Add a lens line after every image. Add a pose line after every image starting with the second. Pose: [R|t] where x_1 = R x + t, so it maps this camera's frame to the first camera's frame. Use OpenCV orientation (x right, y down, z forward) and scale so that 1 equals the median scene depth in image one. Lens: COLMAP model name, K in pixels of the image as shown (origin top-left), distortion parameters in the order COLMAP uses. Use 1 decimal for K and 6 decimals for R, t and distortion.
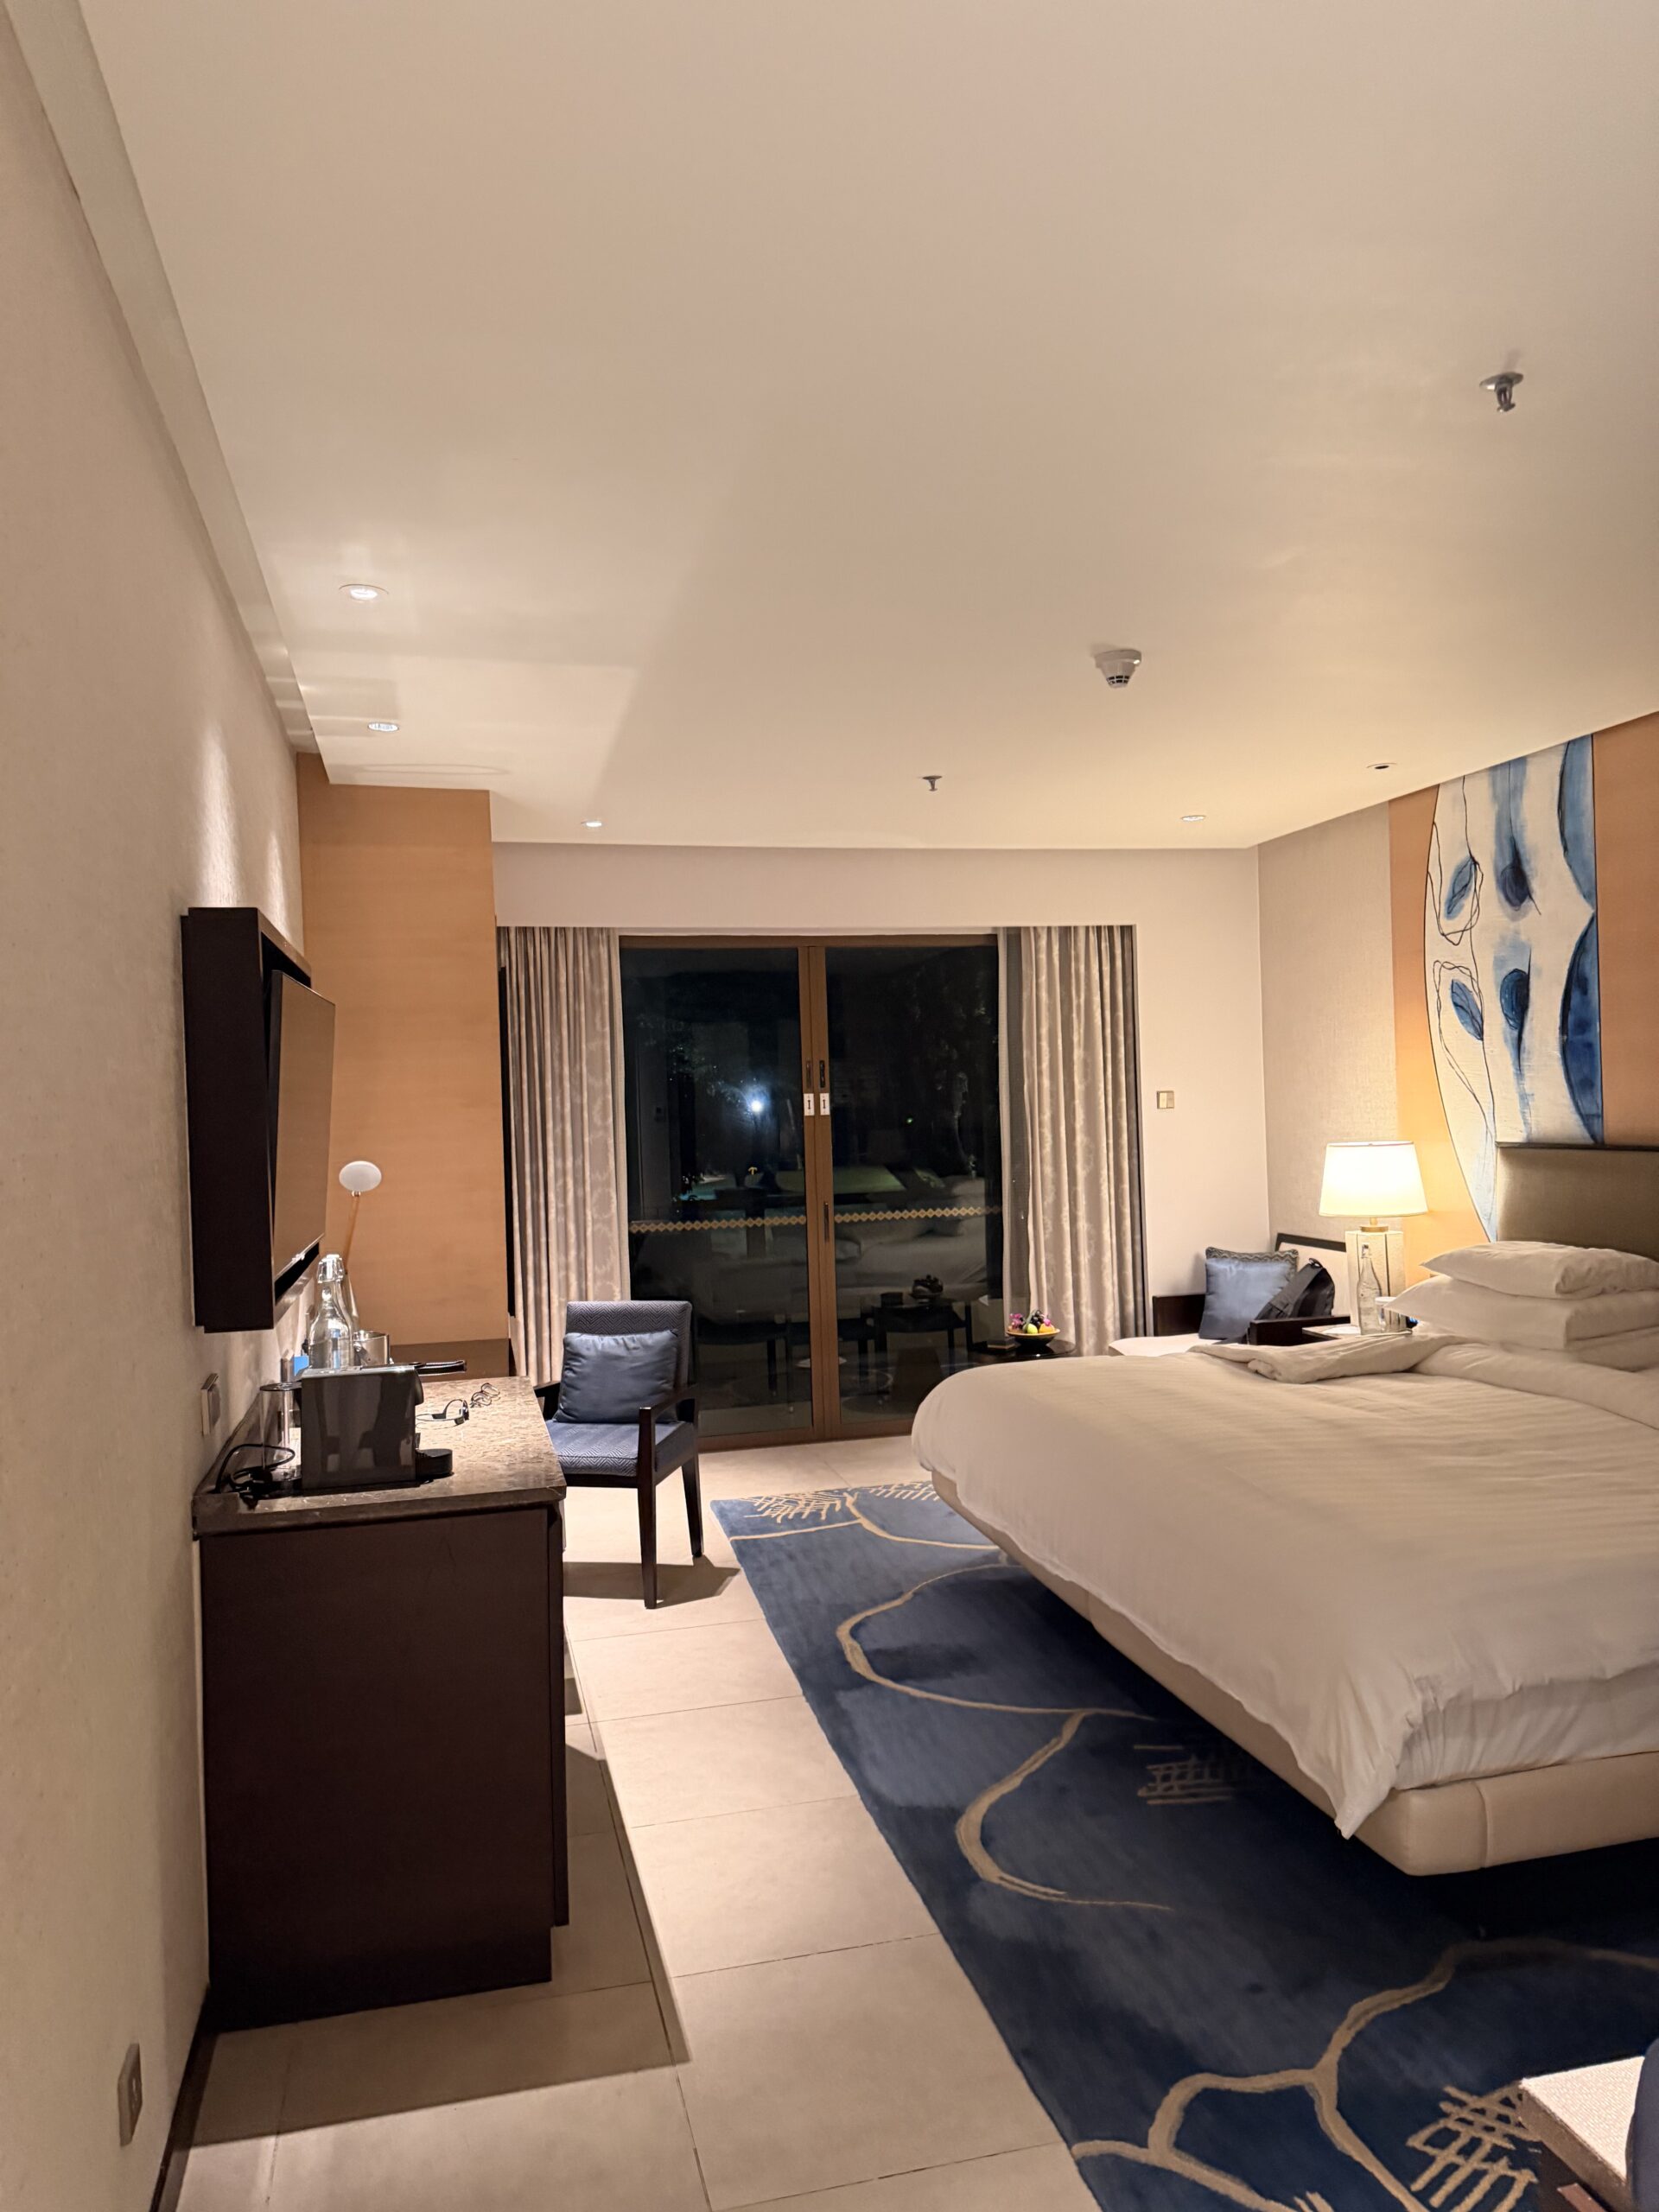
lens RADIAL K [[1557.7, 0, 830.0], [0, 1557.7, 1103.9], [0, 0, 1]] dist [0.001130, 0.000323]
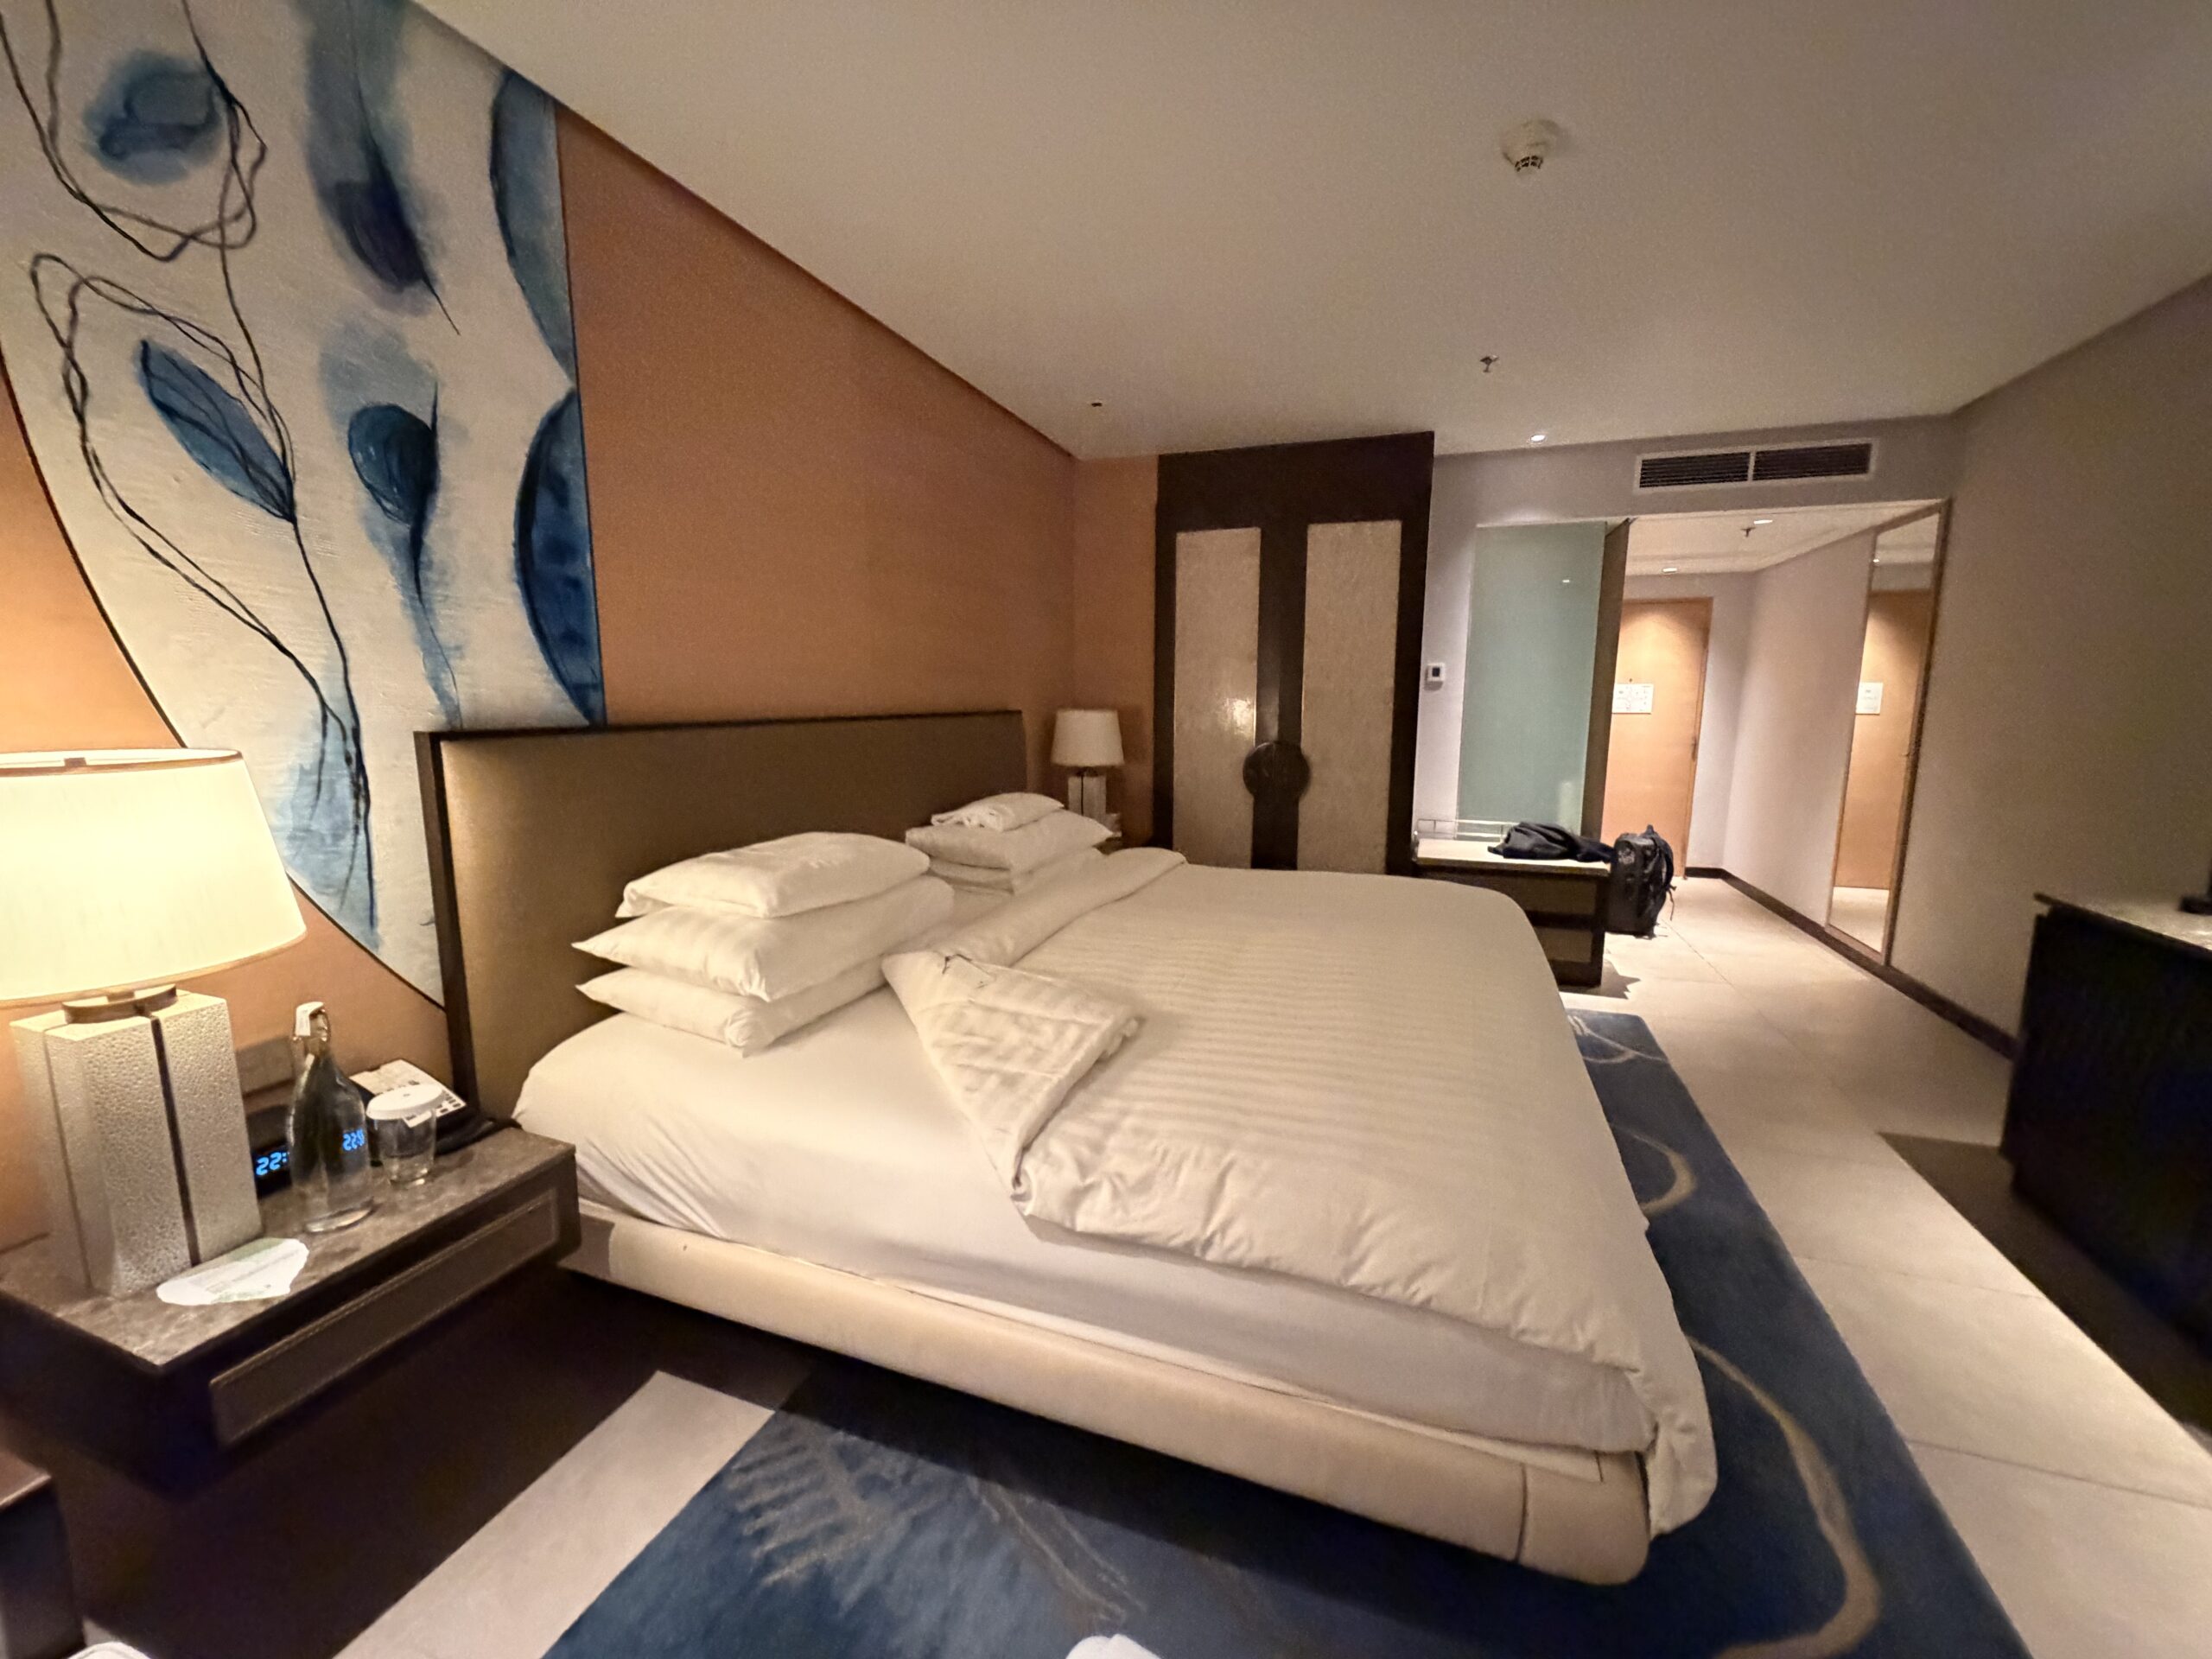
lens RADIAL K [[885.7, 0, 1109.5], [0, 885.7, 827.7], [0, 0, 1]] dist [-0.001303, -0.000322]
pose [[-0.835059, -0.058316, 0.547061, 0.063039], [0.021343, 0.990184, 0.138131, 0.020027], [-0.549747, 0.127024, -0.825617, 1.145339]]
